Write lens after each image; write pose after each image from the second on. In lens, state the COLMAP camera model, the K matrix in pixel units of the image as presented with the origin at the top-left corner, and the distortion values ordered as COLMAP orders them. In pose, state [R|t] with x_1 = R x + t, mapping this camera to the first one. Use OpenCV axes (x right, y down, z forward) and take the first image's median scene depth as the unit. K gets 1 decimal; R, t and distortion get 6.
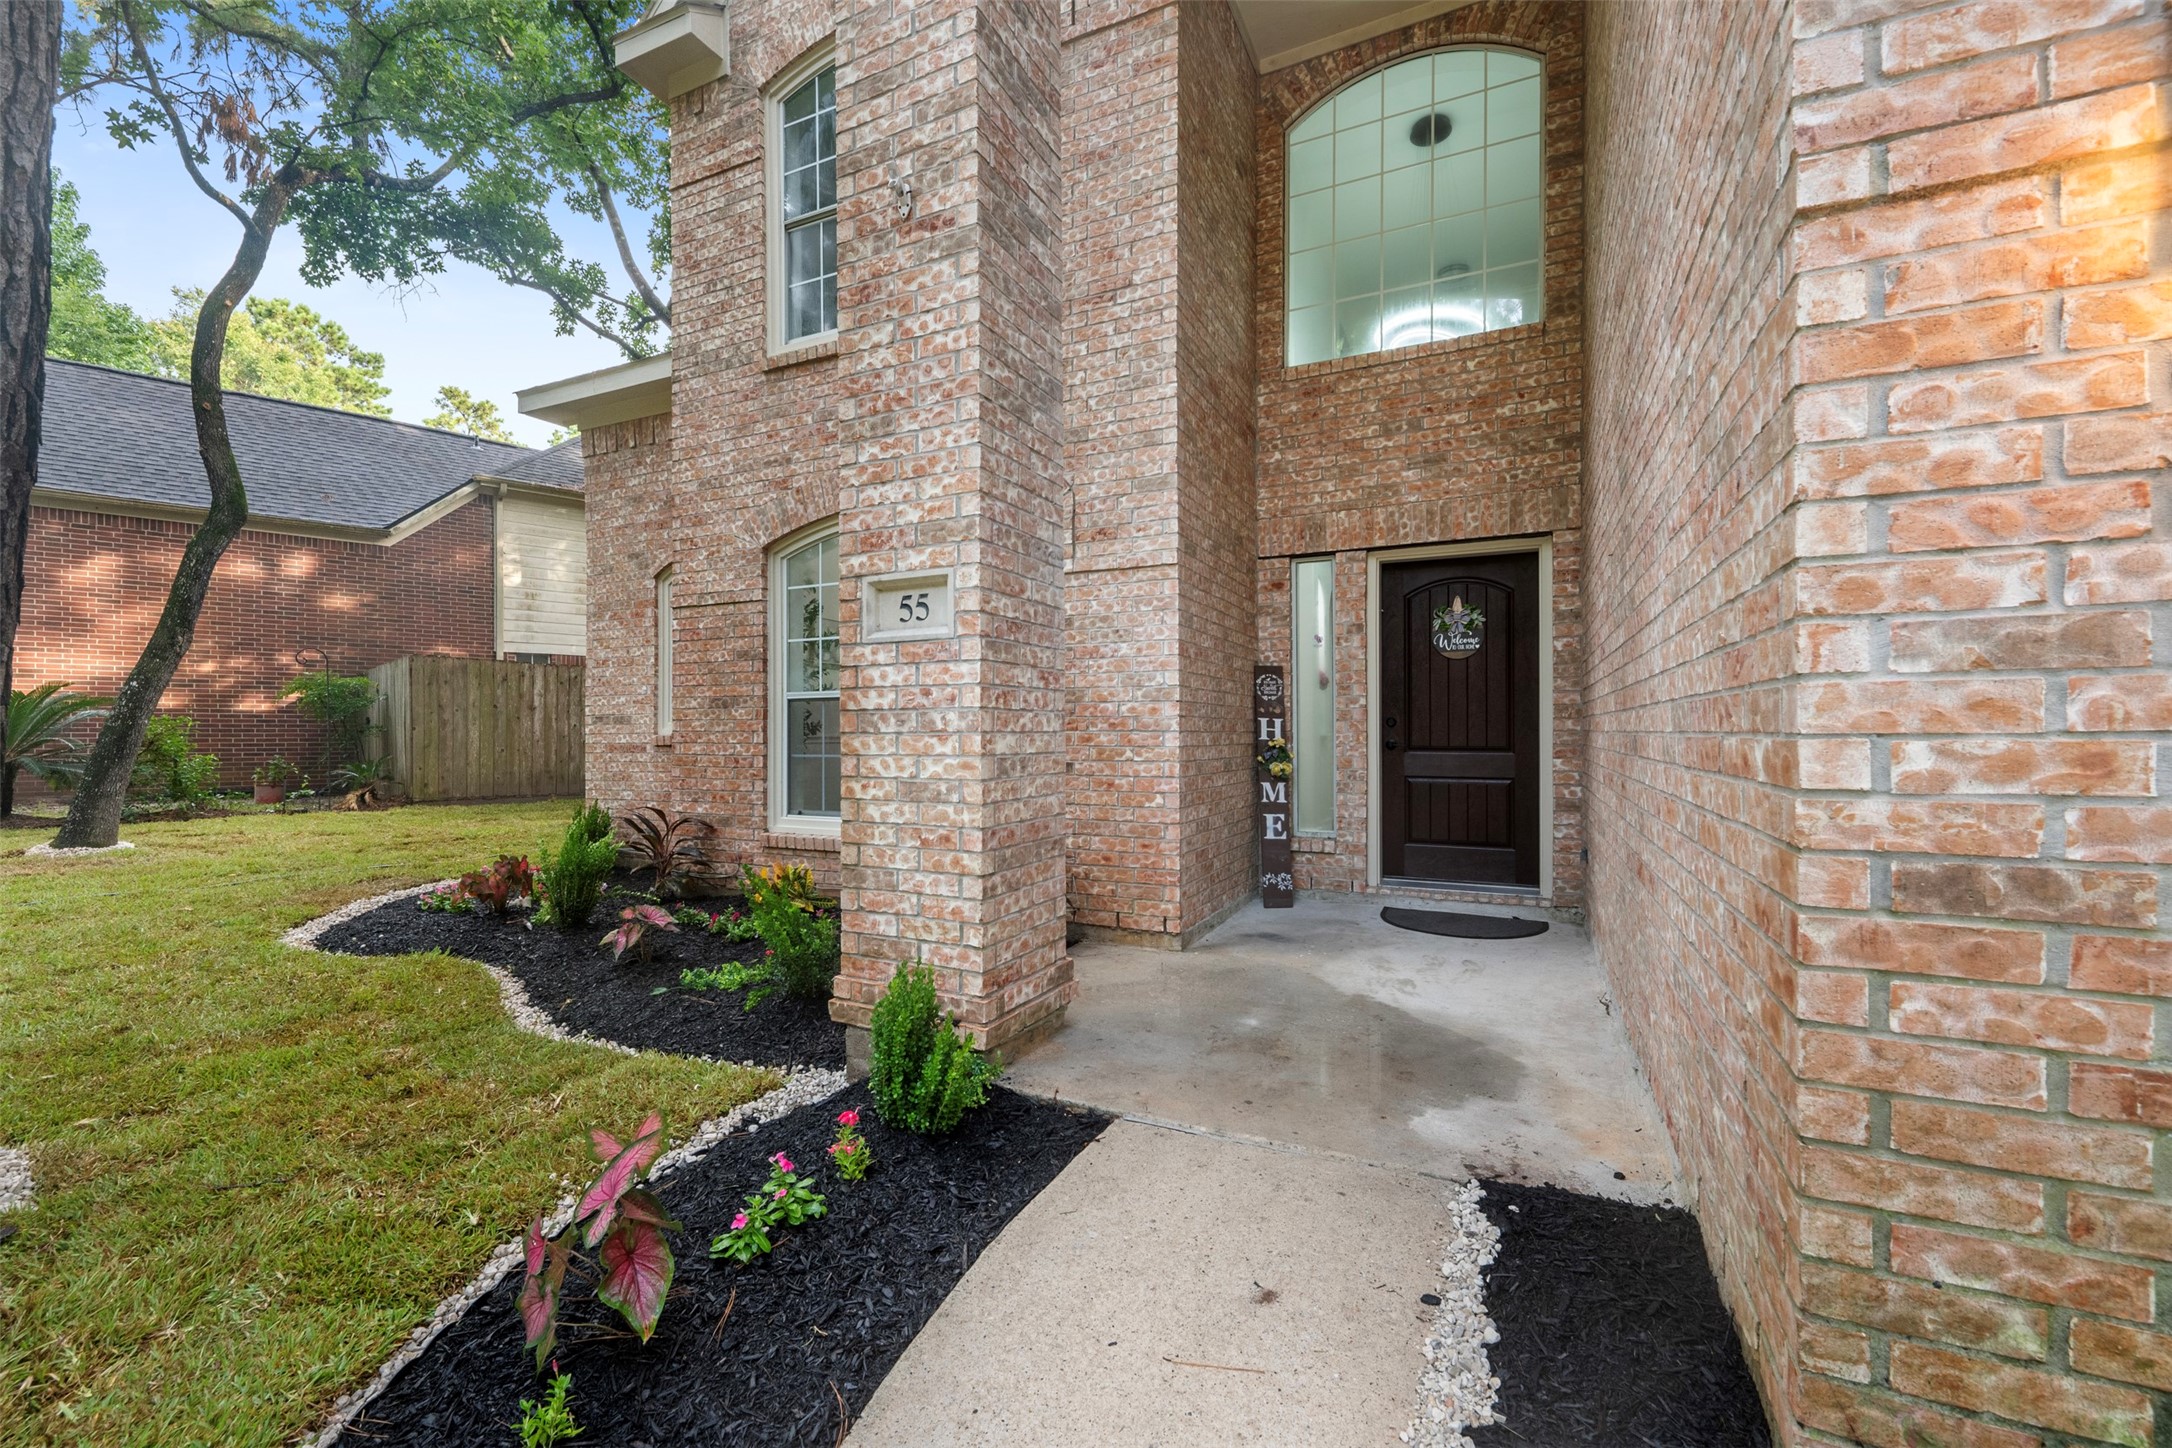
lens RADIAL K [[828.8, 0, 1088.8], [0, 828.8, 727.0], [0, 0, 1]] dist [0.007998, -0.002455]
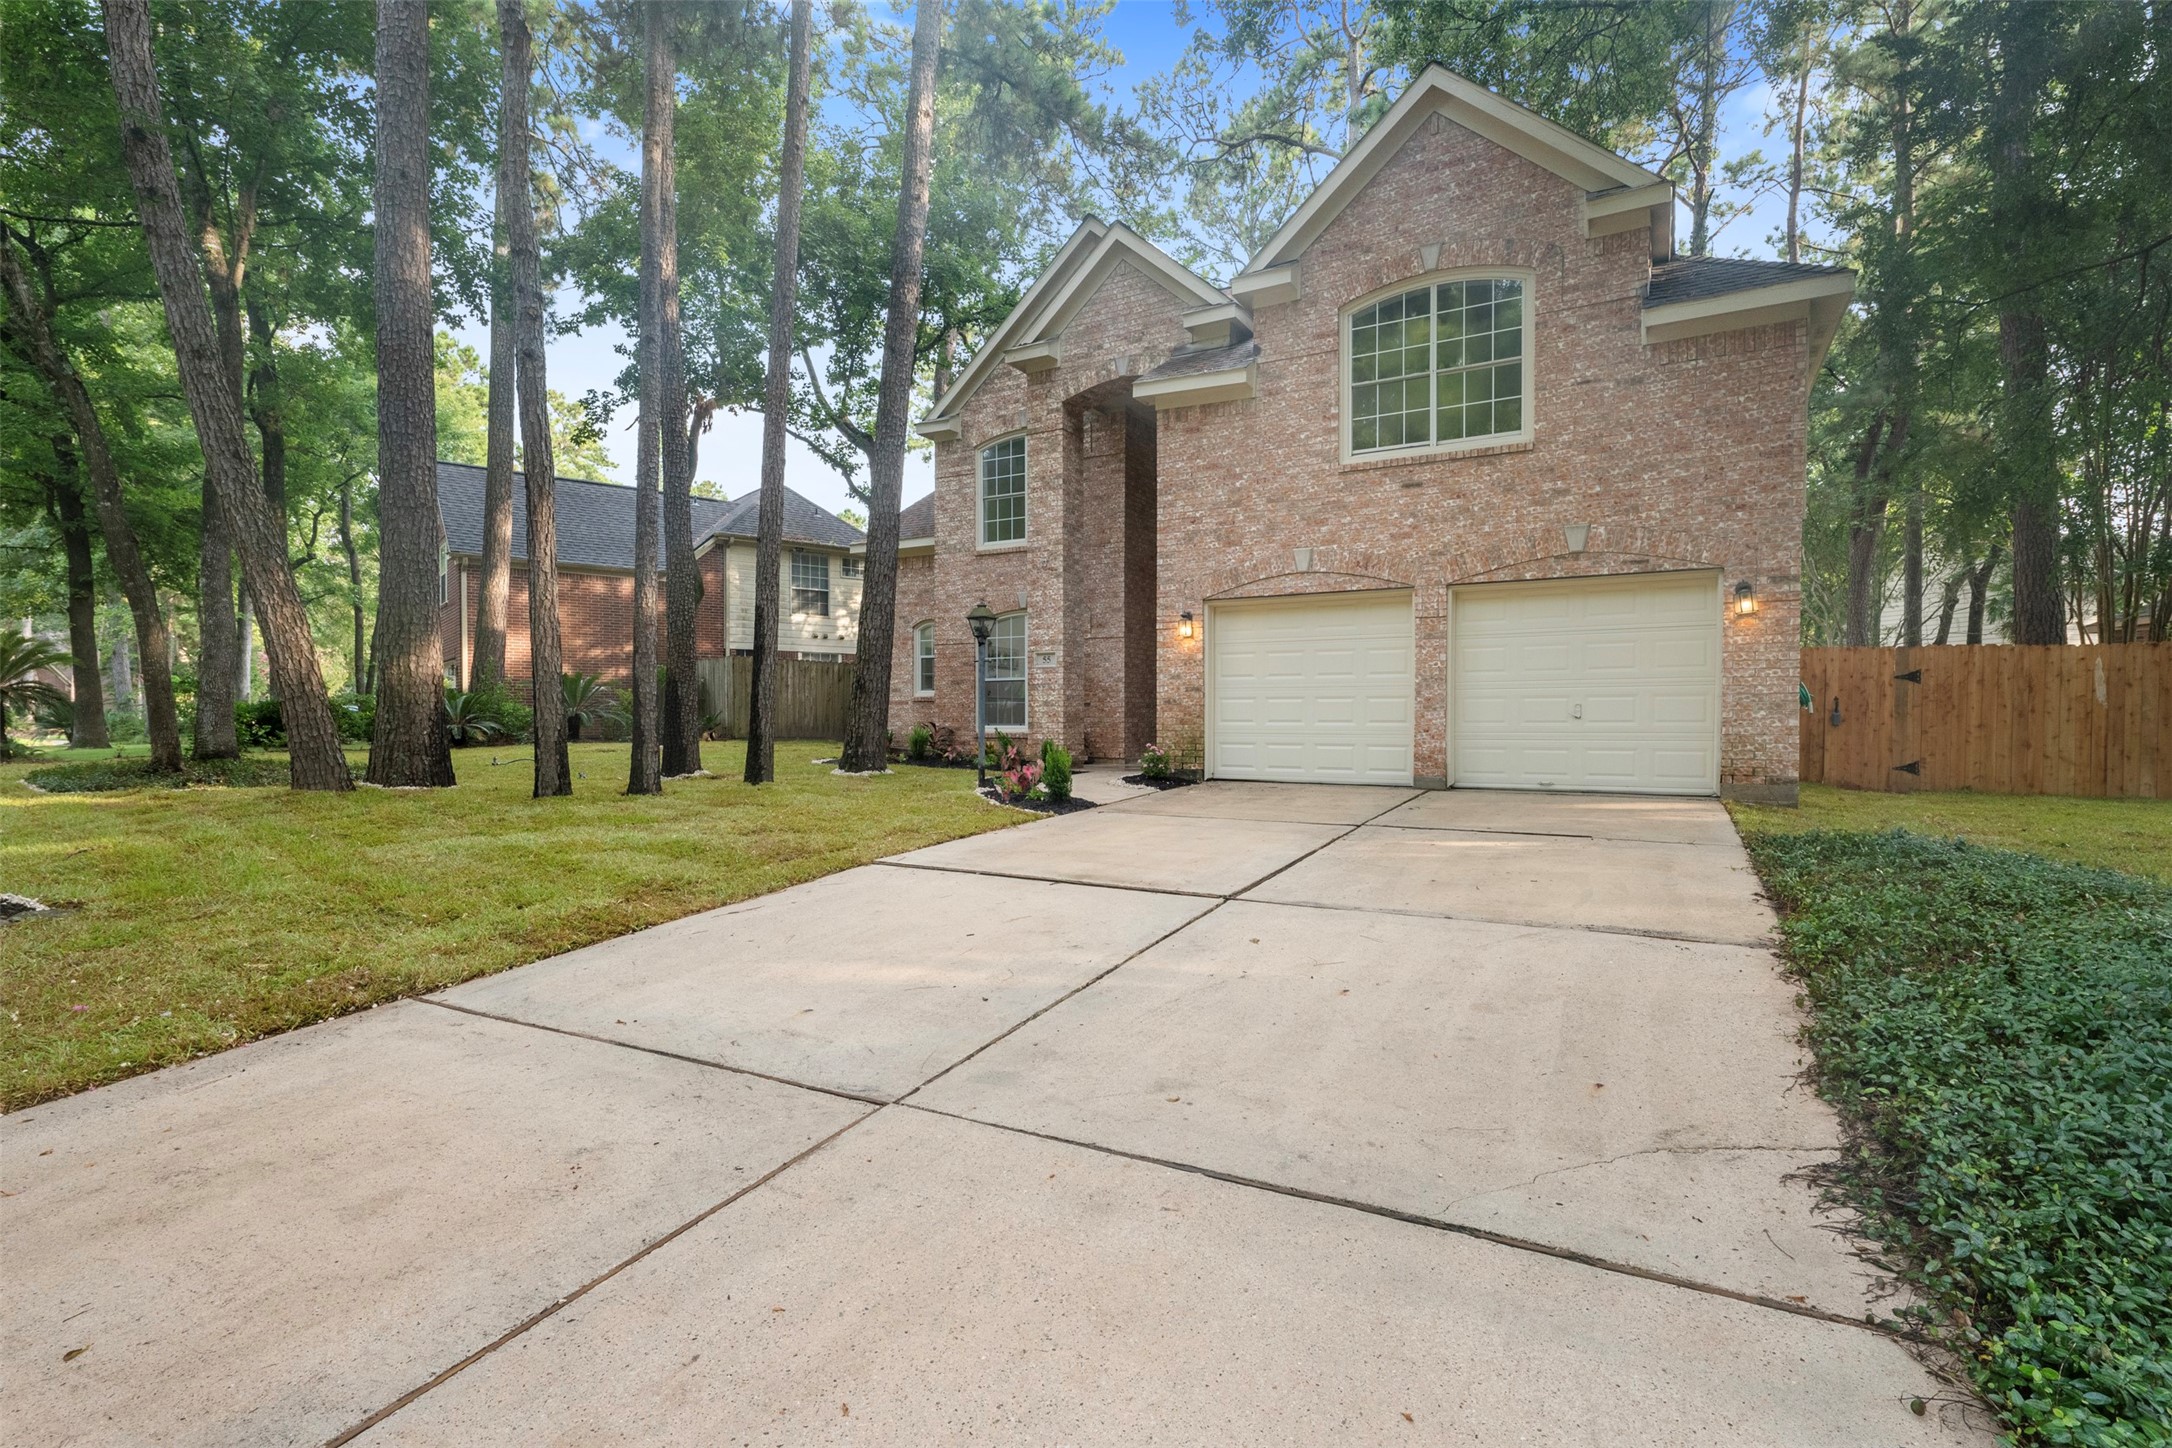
lens RADIAL K [[1055.1, 0, 1081.4], [0, 1055.1, 718.4], [0, 0, 1]] dist [0.000230, 0.000018]
pose [[0.997038, 0.002383, -0.076870, 0.246532], [-0.001971, 0.999983, 0.005436, 0.080664], [0.076881, -0.005268, 0.997026, -2.844034]]
